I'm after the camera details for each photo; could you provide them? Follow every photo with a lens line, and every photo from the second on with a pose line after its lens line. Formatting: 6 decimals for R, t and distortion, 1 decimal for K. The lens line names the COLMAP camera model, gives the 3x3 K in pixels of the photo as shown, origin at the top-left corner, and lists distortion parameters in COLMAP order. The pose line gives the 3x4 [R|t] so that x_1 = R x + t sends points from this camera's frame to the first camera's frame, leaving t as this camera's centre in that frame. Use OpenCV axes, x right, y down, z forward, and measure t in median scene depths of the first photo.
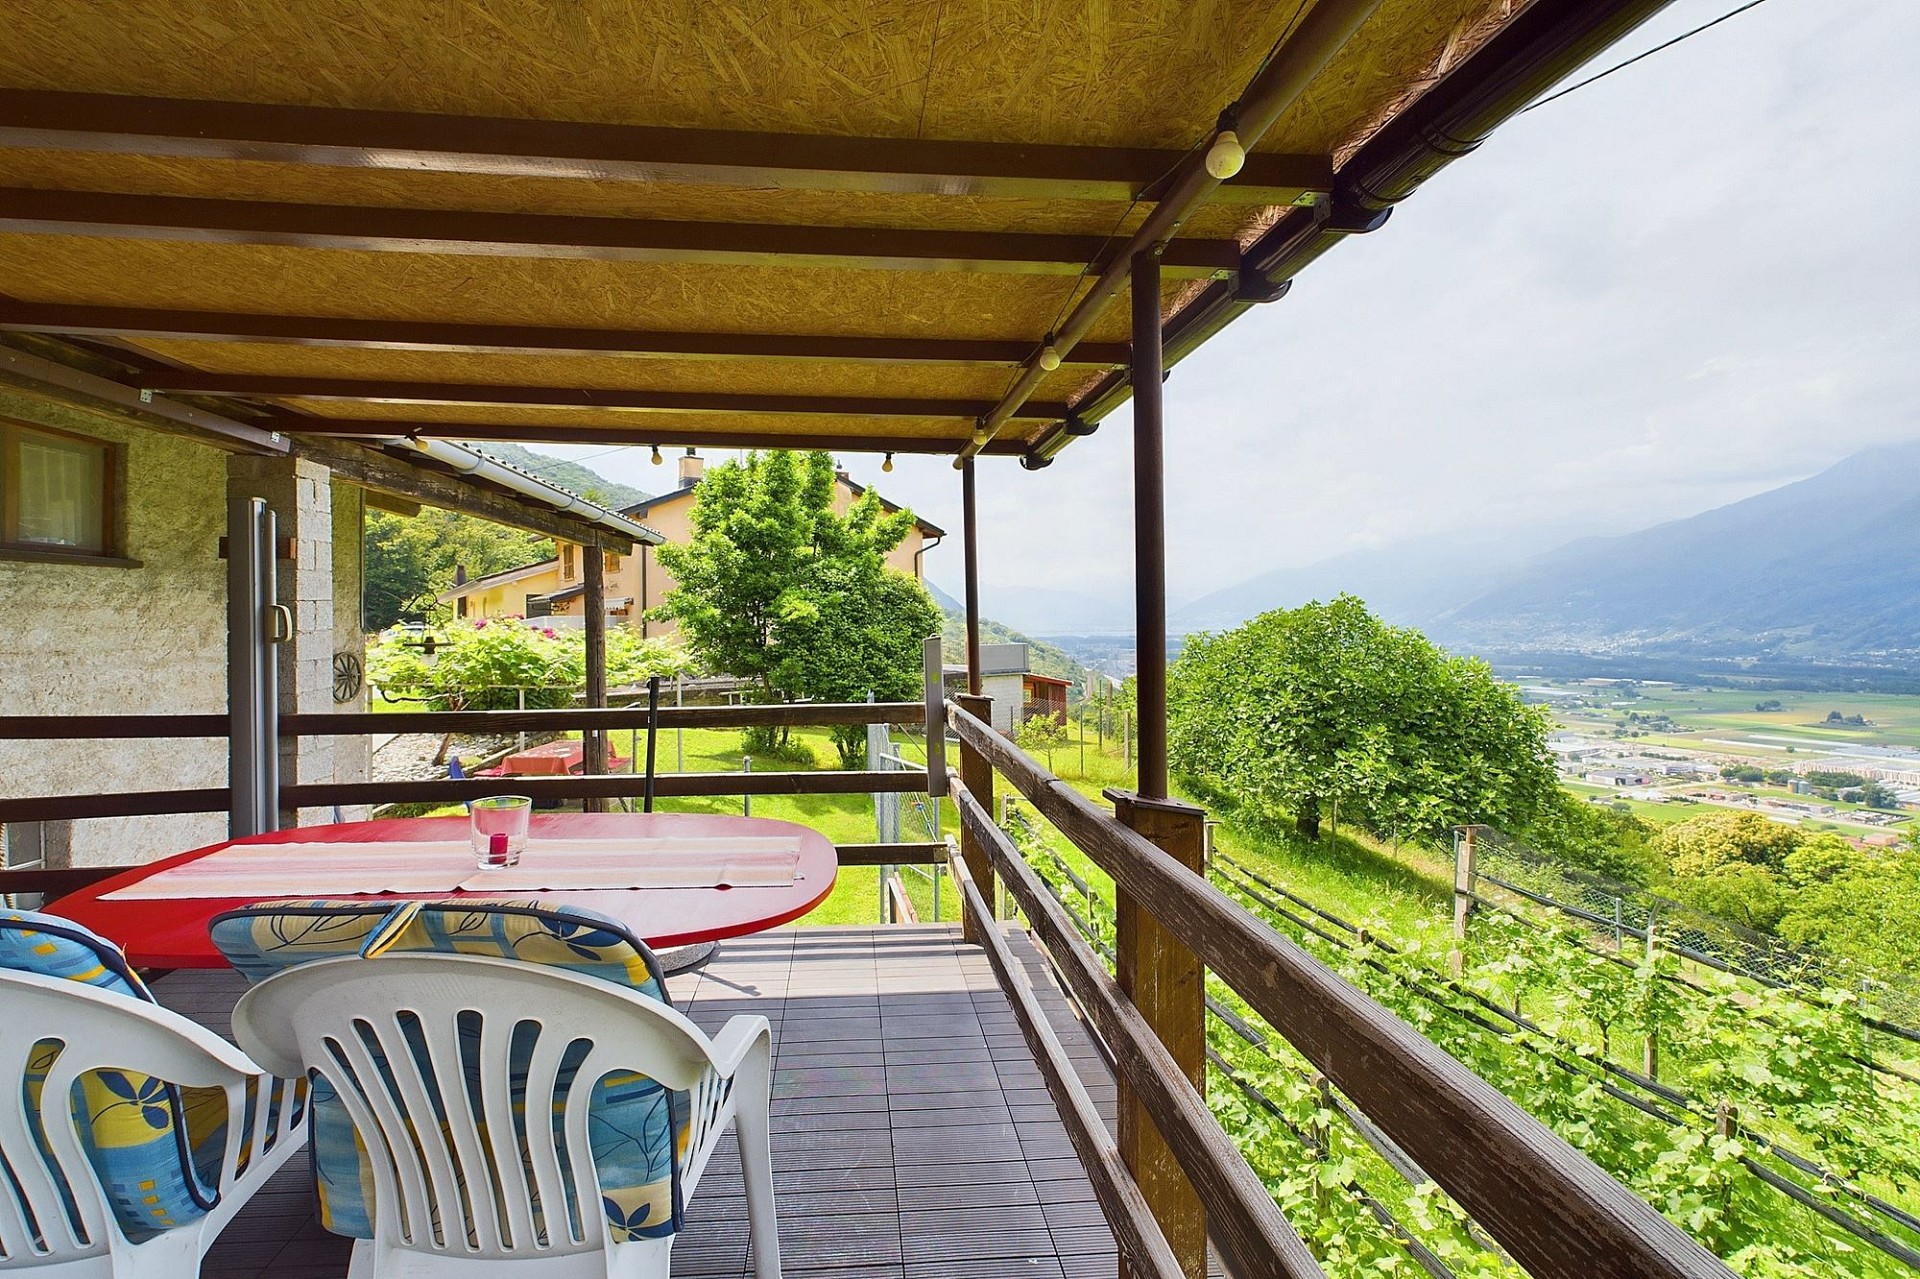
lens RADIAL K [[882.8, 0, 899.9], [0, 882.8, 607.4], [0, 0, 1]] dist [-0.002742, 0.002142]
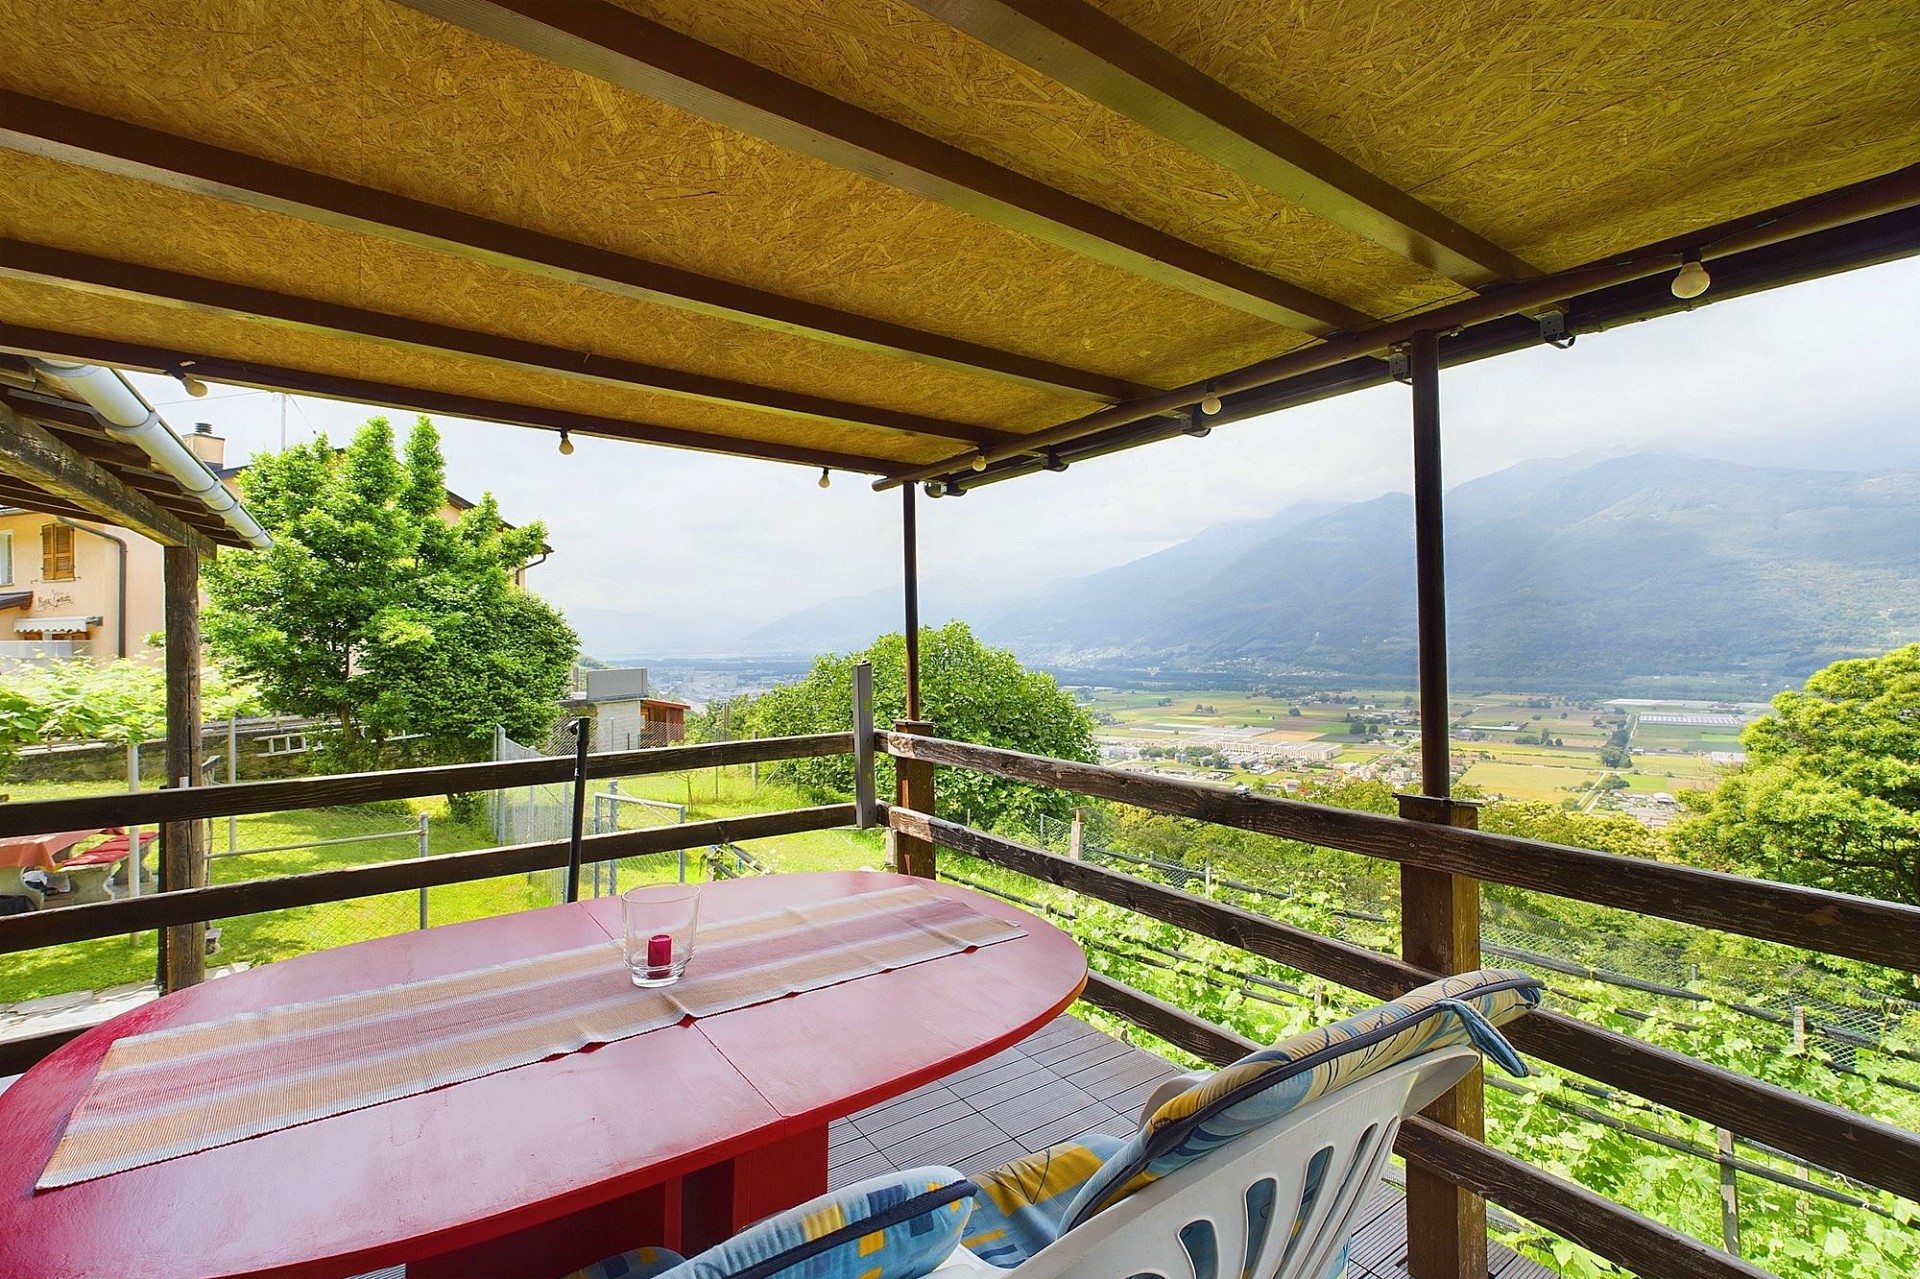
lens RADIAL K [[855.7, 0, 947.6], [0, 855.7, 622.7], [0, 0, 1]] dist [0.007211, -0.001403]
pose [[0.862584, 0.007630, 0.505856, -0.078889], [-0.002953, 0.999945, -0.010048, -0.000311], [-0.505905, 0.007173, 0.862559, 0.031581]]
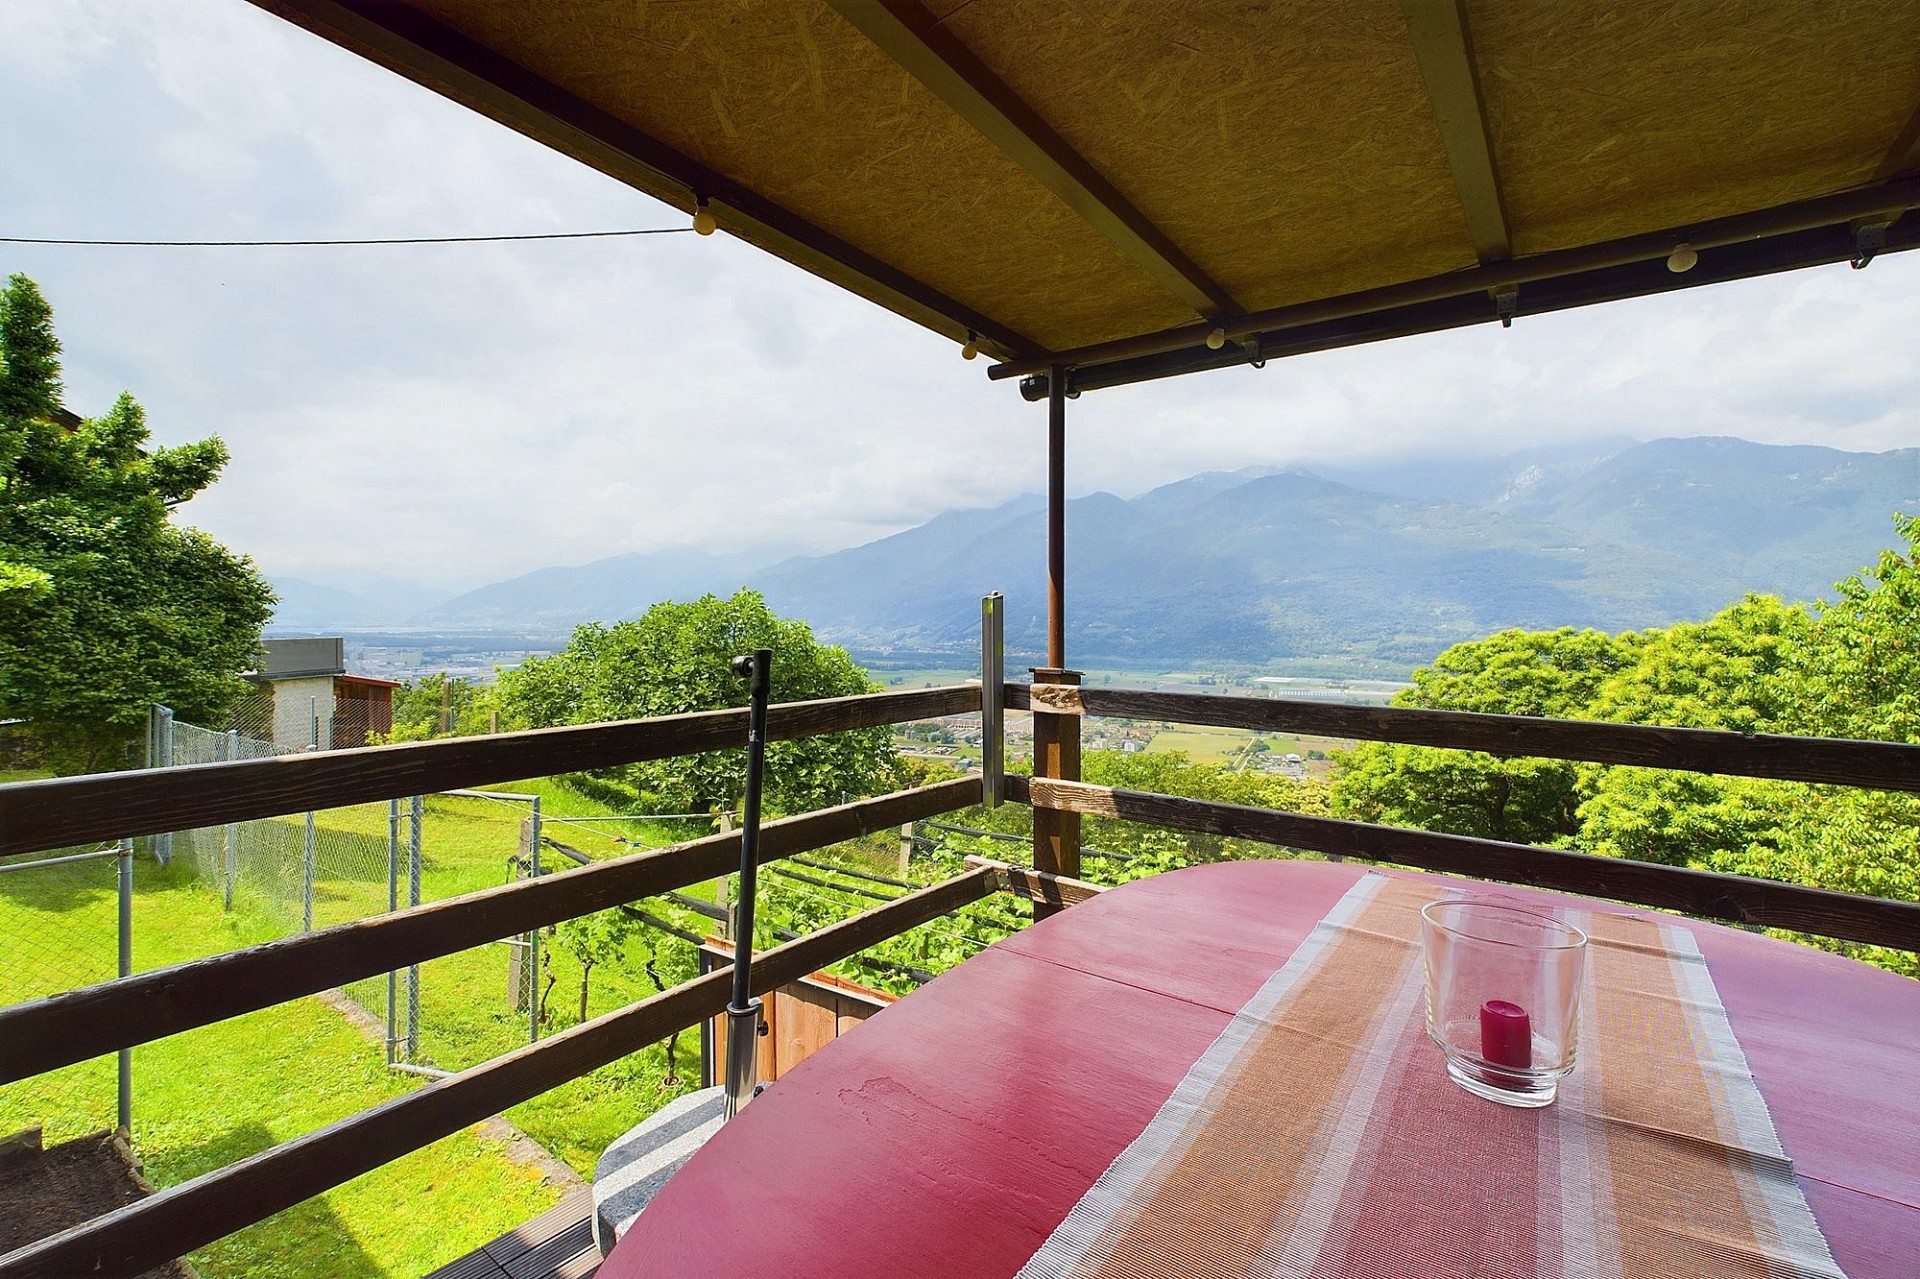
lens RADIAL K [[855.7, 0, 951.8], [0, 855.7, 628.7], [0, 0, 1]] dist [0.007211, -0.001403]
pose [[0.664840, 0.004000, 0.746975, -0.116990], [-0.024655, 0.999558, 0.016592, 0.011412], [-0.746579, -0.029448, 0.664645, 0.120192]]
